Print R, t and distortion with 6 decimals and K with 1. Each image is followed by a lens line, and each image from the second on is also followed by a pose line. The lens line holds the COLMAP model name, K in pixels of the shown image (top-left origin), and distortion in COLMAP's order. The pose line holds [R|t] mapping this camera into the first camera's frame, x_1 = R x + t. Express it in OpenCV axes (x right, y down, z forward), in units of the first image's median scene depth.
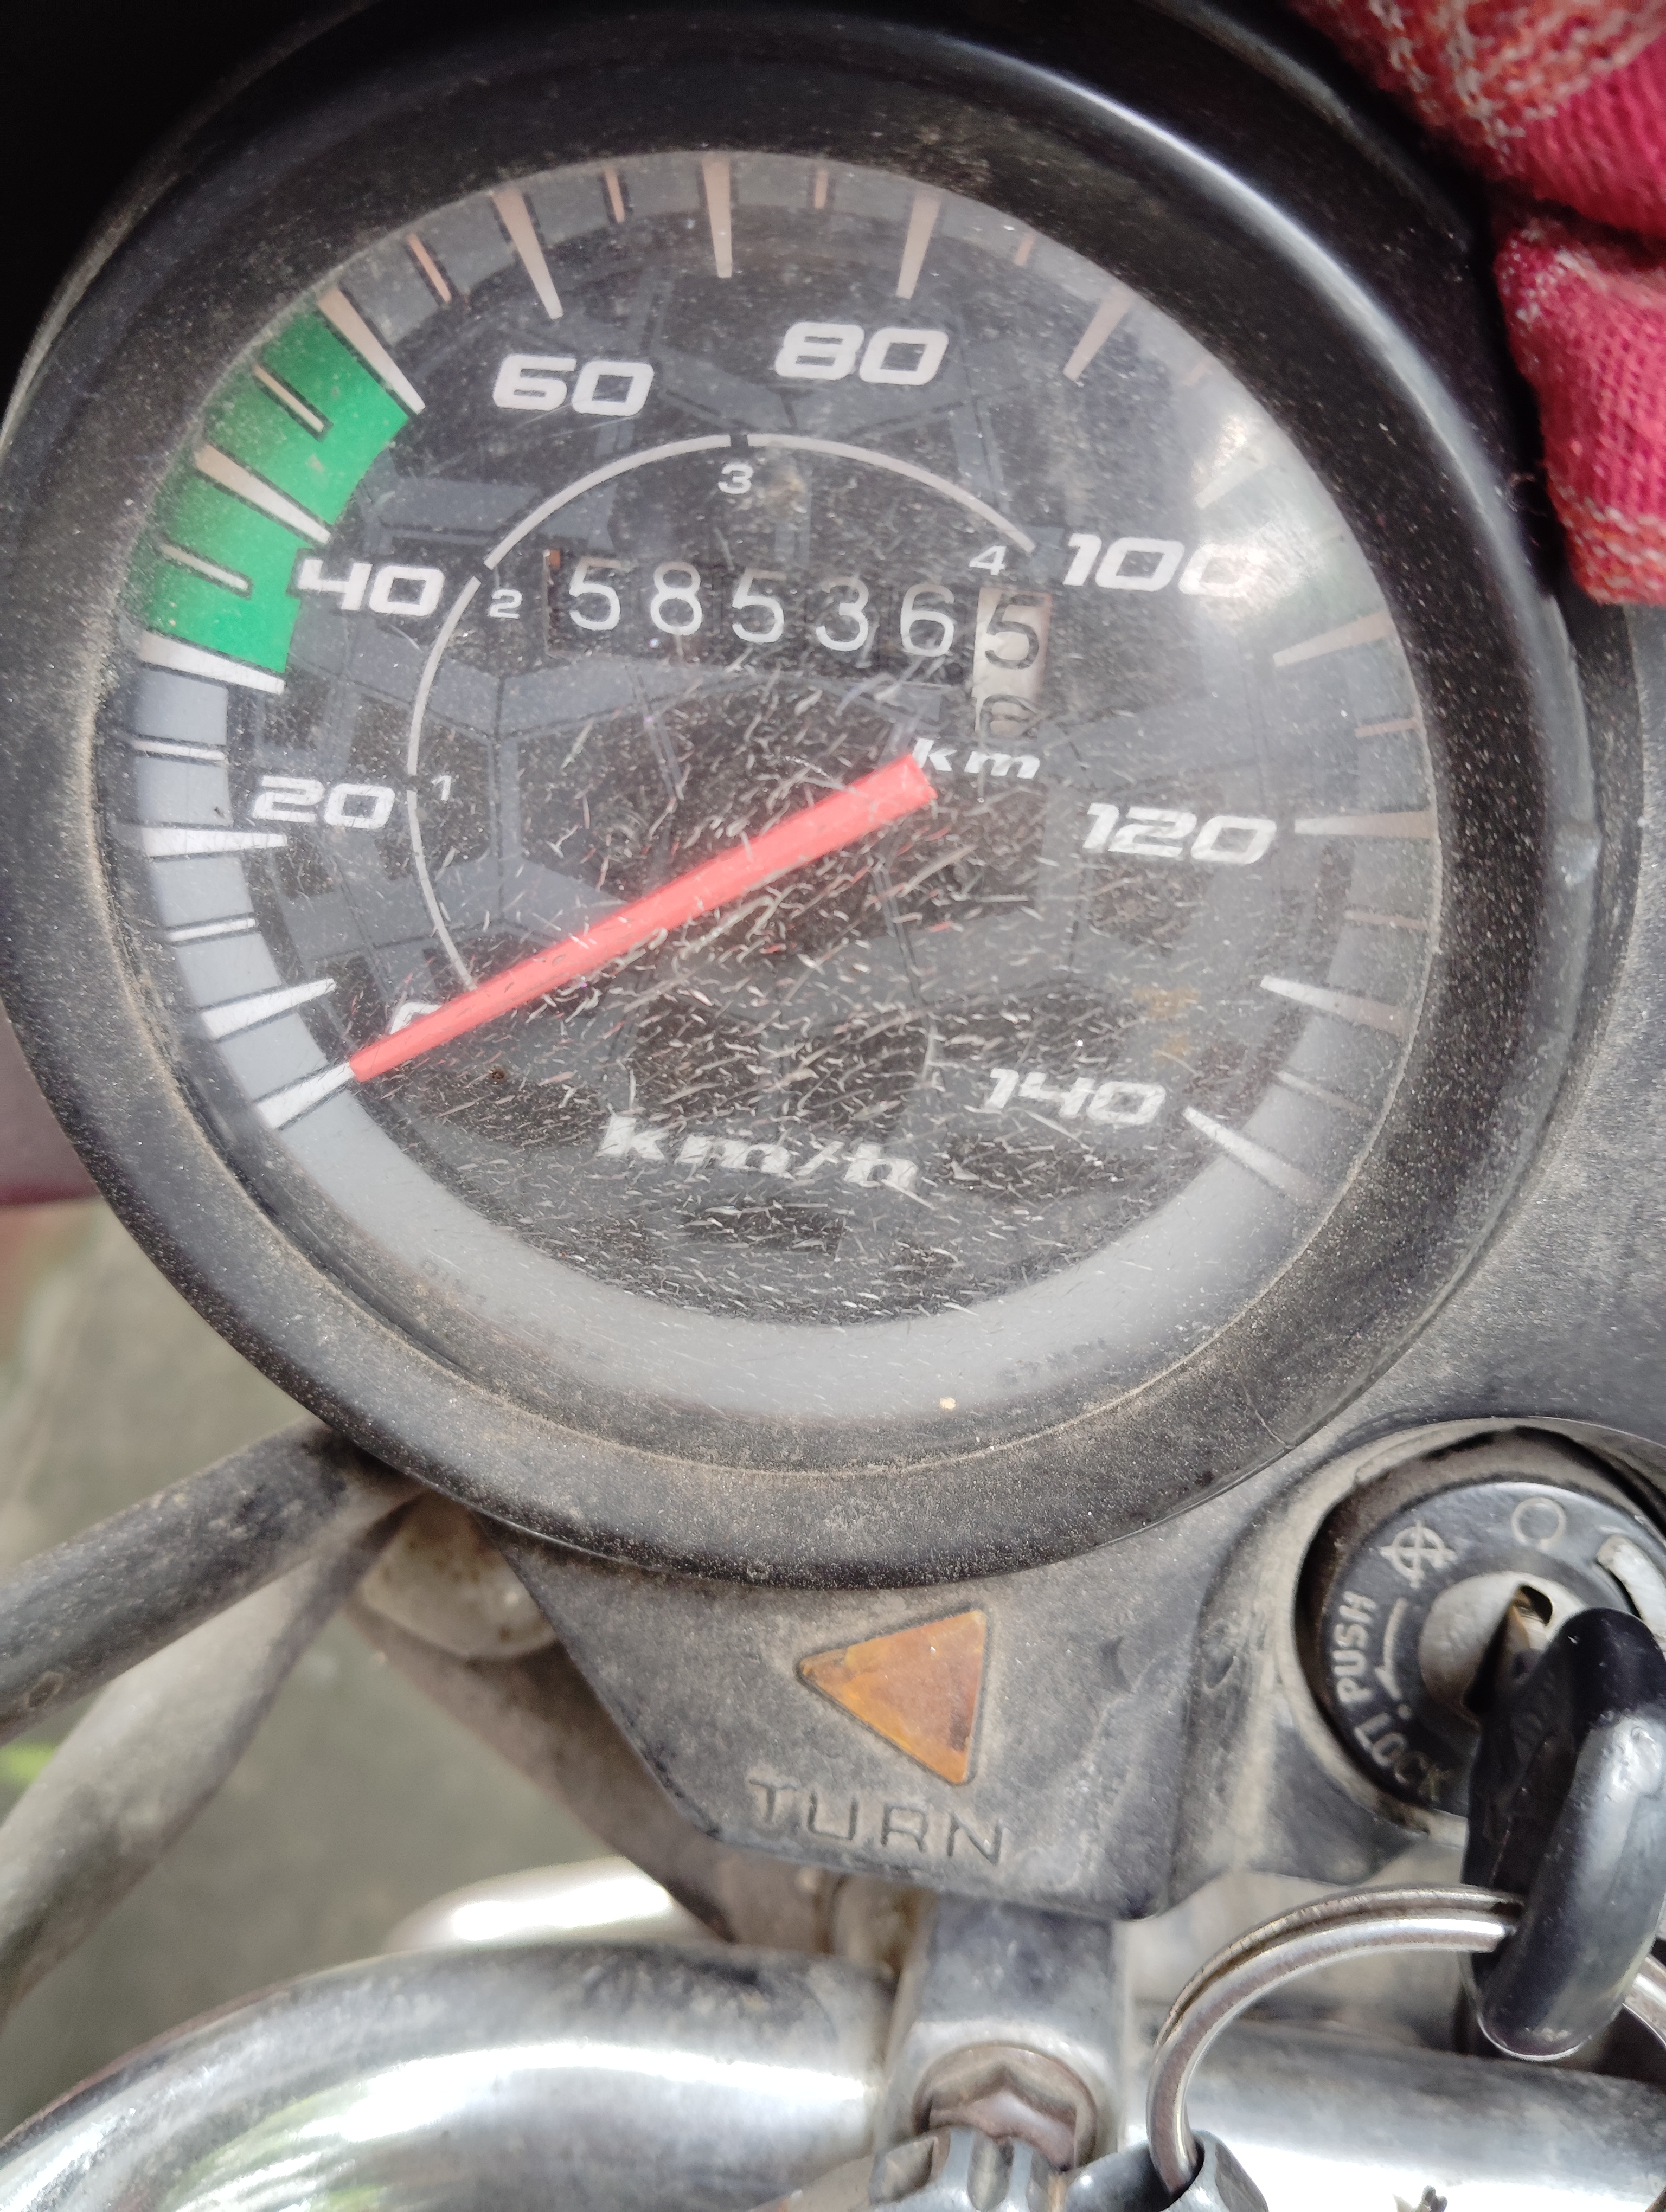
lens RADIAL K [[1874.6, 0, 825.9], [0, 1874.6, 1118.7], [0, 0, 1]] dist [0.038035, -0.091171]
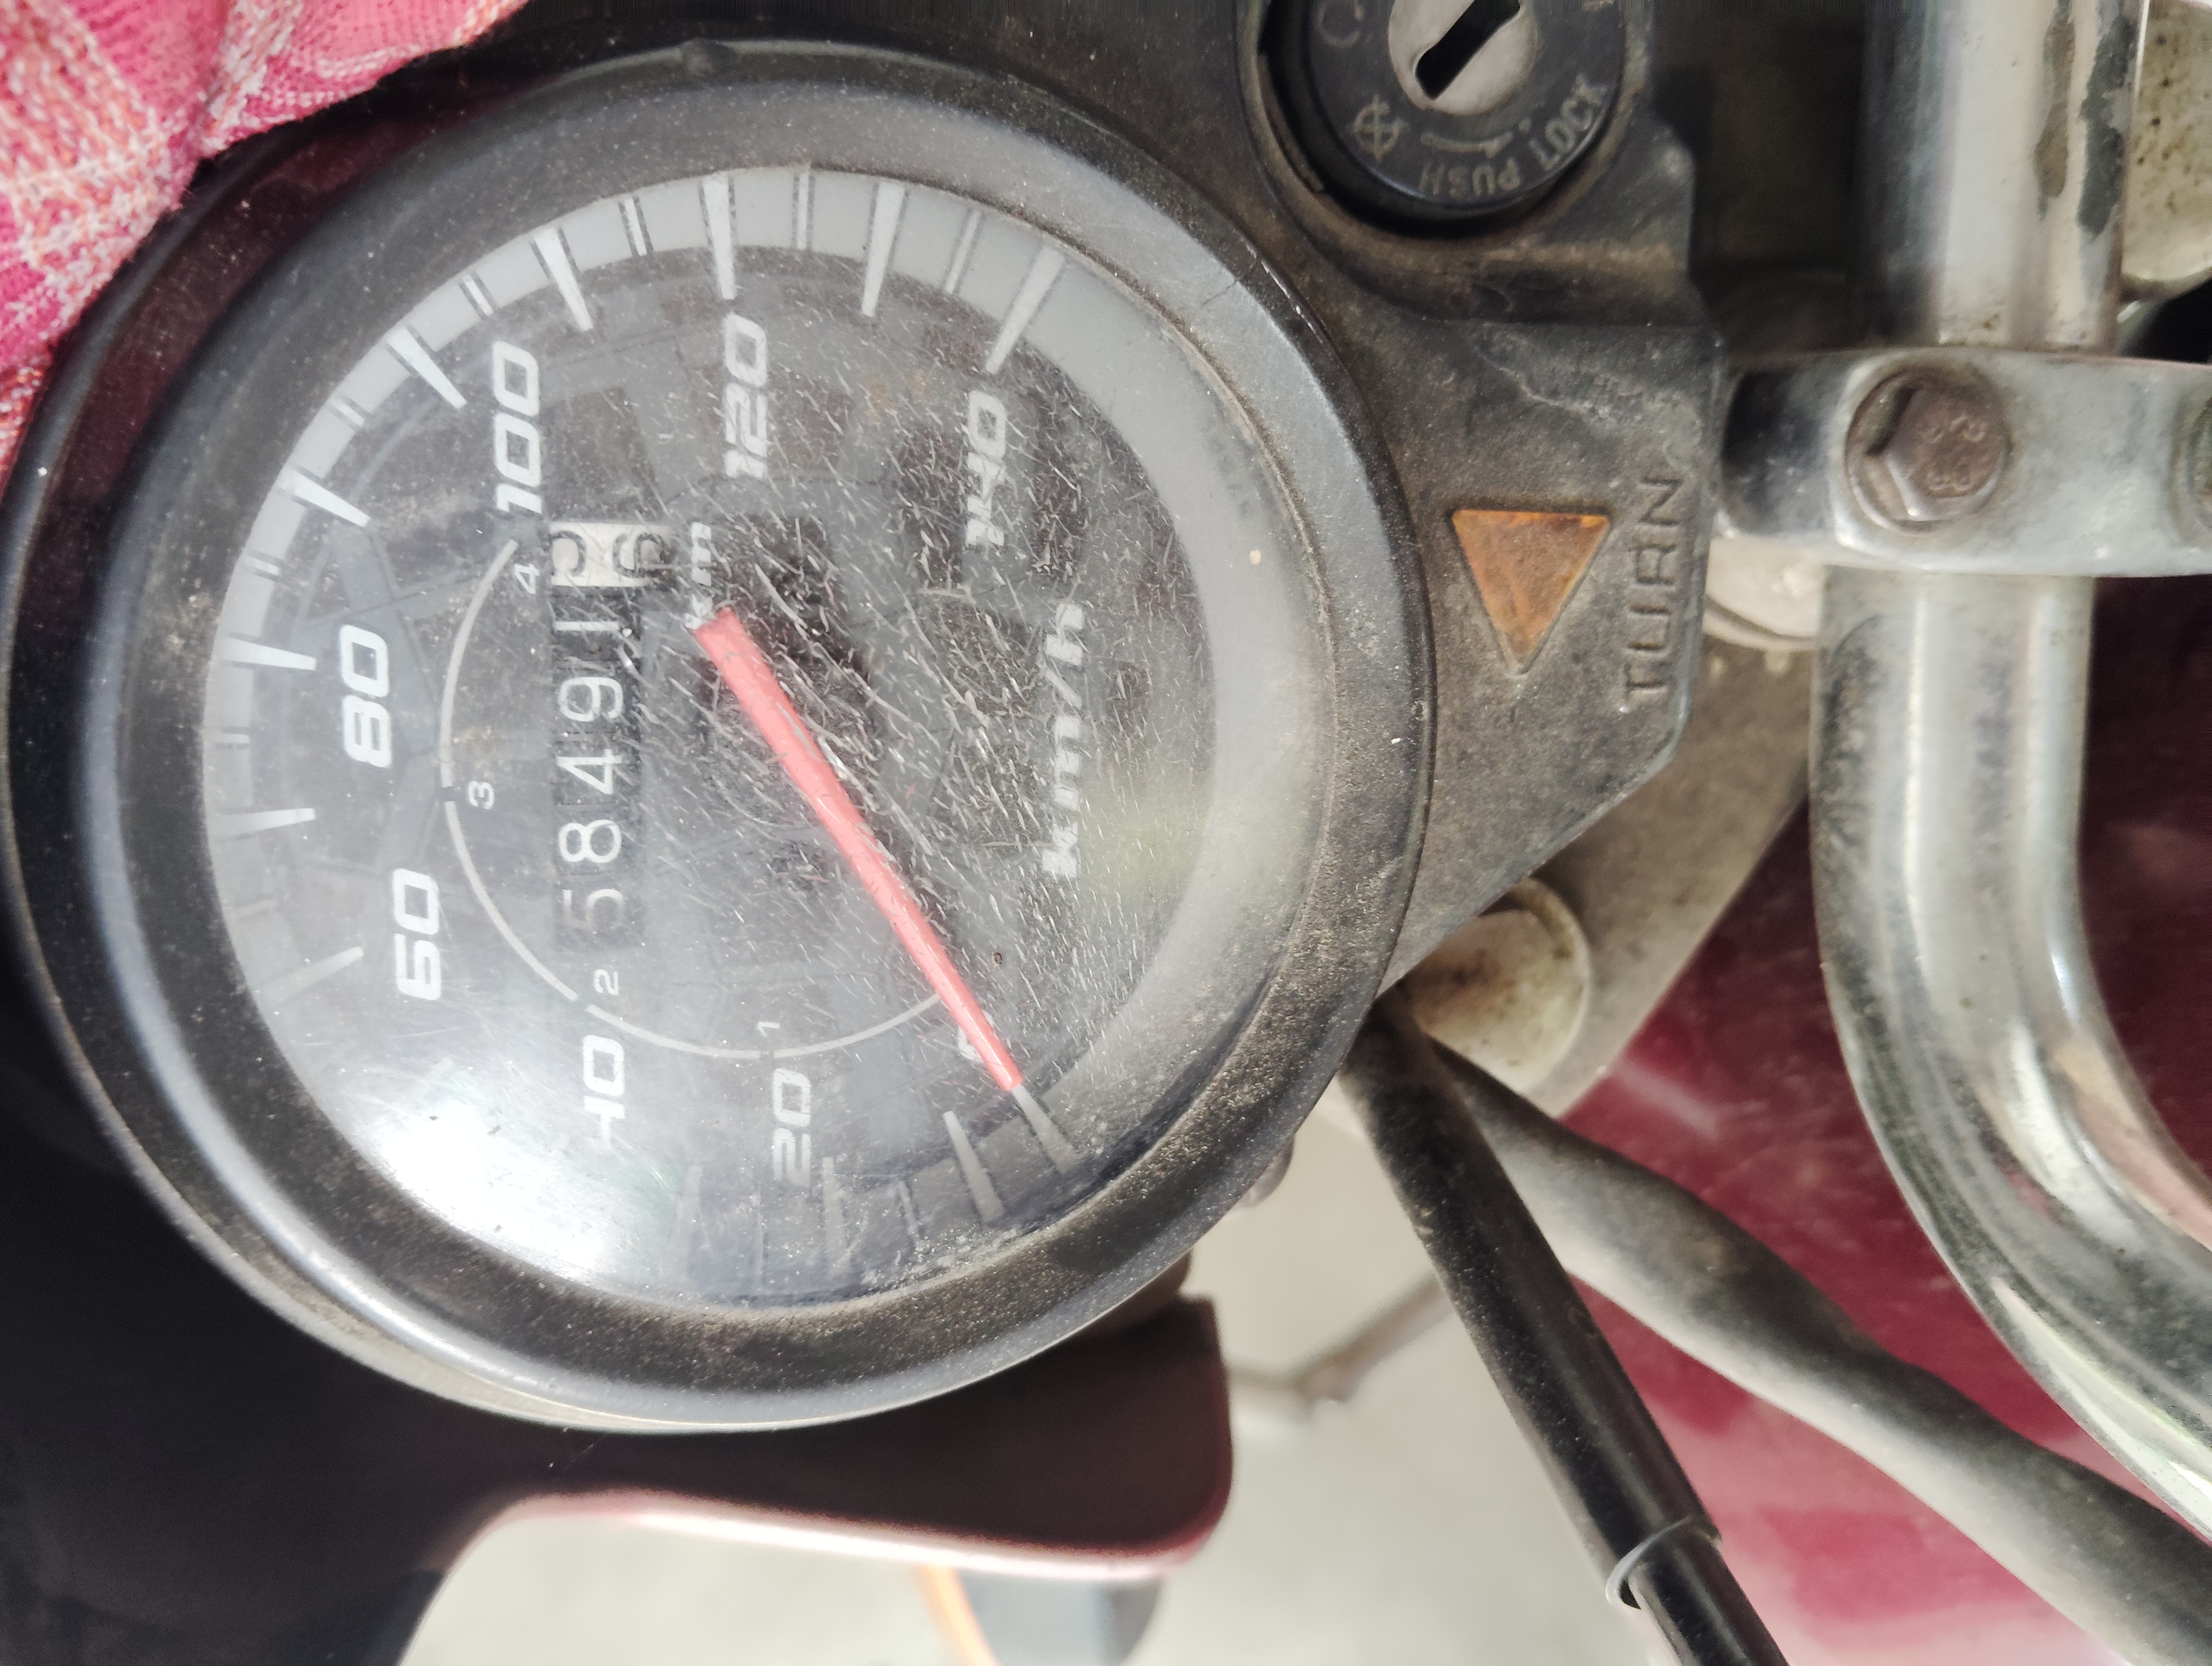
lens RADIAL K [[1874.6, 0, 1126.9], [0, 1874.6, 836.9], [0, 0, 1]] dist [0.038035, -0.091171]
pose [[-0.079529, -0.995721, -0.047065, -0.048784], [0.996148, -0.077637, -0.040761, 0.112036], [0.036932, -0.050126, 0.998060, -0.175551]]
